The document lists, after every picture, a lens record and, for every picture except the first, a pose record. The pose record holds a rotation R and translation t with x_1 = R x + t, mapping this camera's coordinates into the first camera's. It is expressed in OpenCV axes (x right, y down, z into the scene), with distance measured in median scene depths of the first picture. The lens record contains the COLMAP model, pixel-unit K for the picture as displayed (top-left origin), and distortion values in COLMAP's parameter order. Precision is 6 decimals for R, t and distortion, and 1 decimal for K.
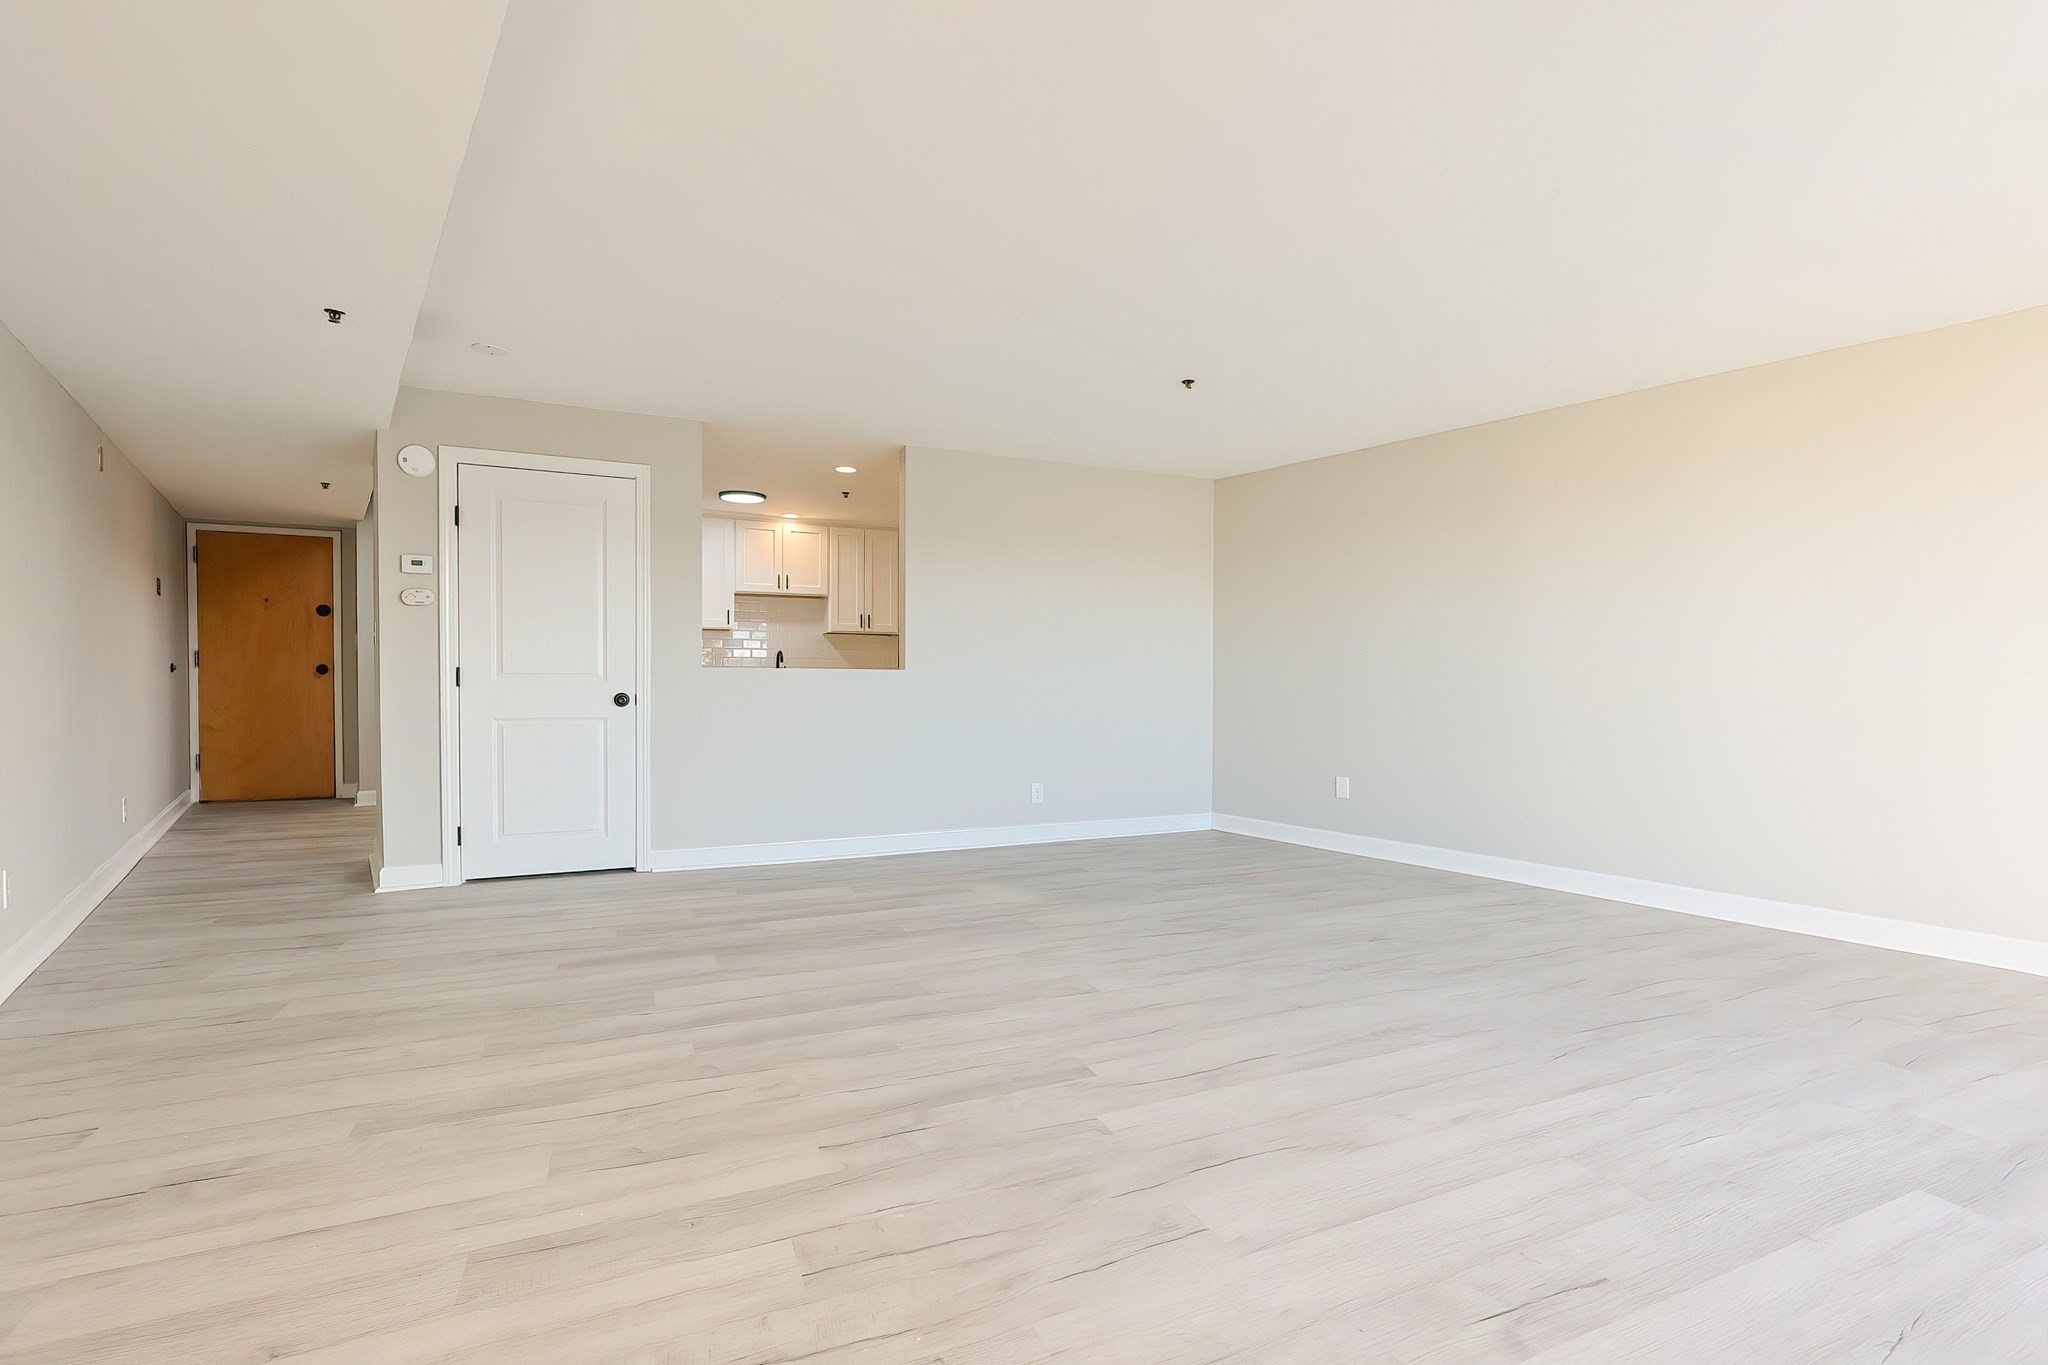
lens RADIAL K [[893.5, 0, 1051.3], [0, 893.5, 679.9], [0, 0, 1]] dist [-0.000944, 0.000001]
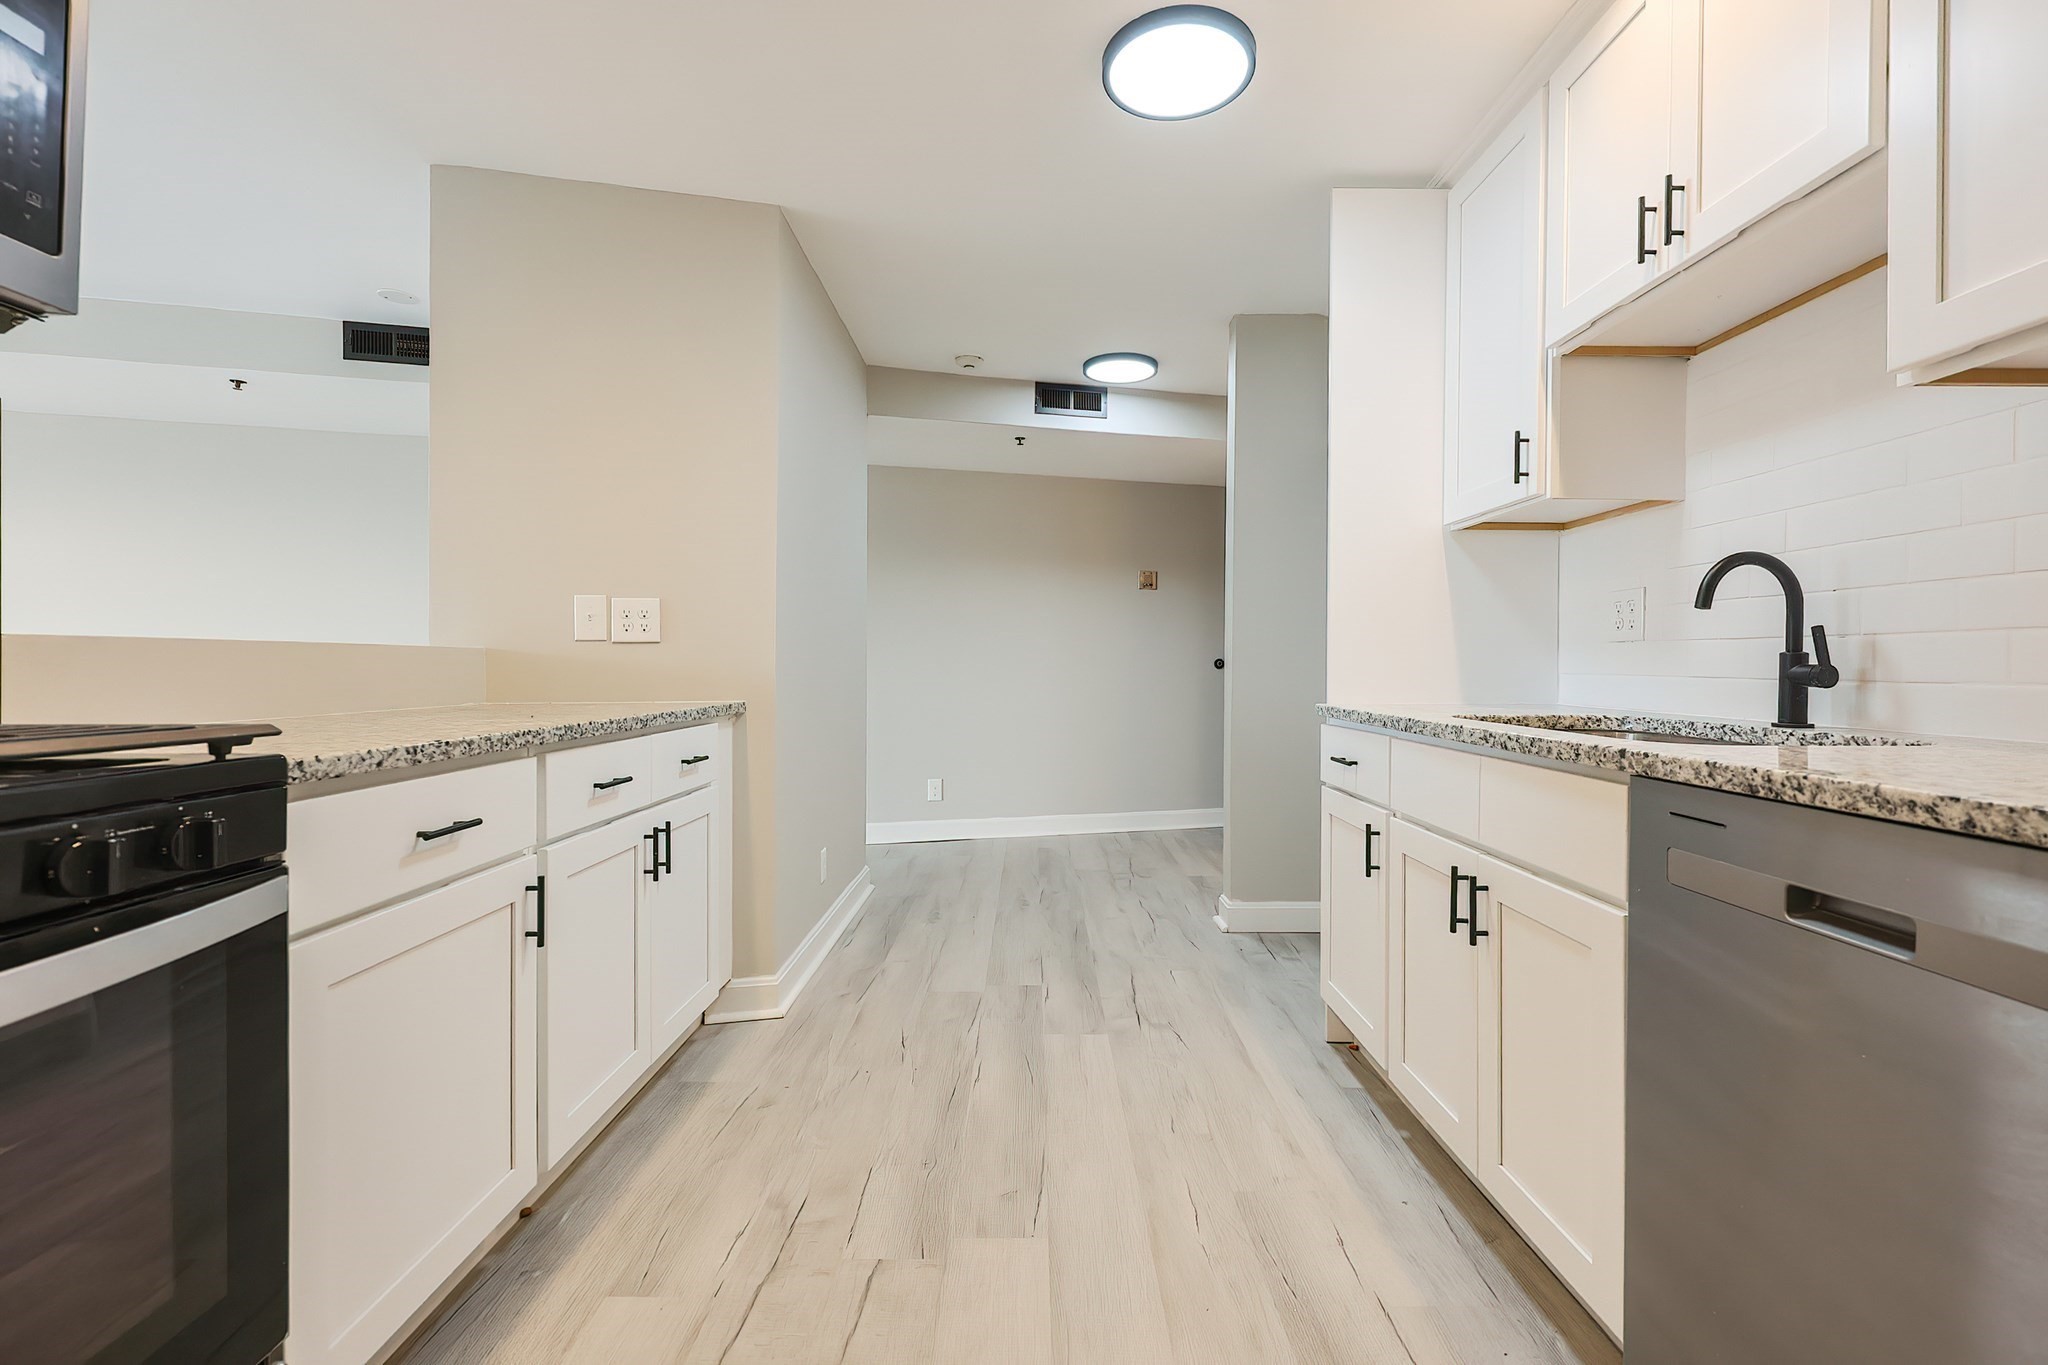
lens RADIAL K [[877.3, 0, 1035.2], [0, 877.3, 669.2], [0, 0, 1]] dist [-0.000601, -0.000051]
pose [[-0.421358, -0.005601, -0.906877, -0.110409], [-0.012092, 0.999927, -0.000557, -0.007758], [0.906814, 0.010731, -0.421394, 1.927919]]
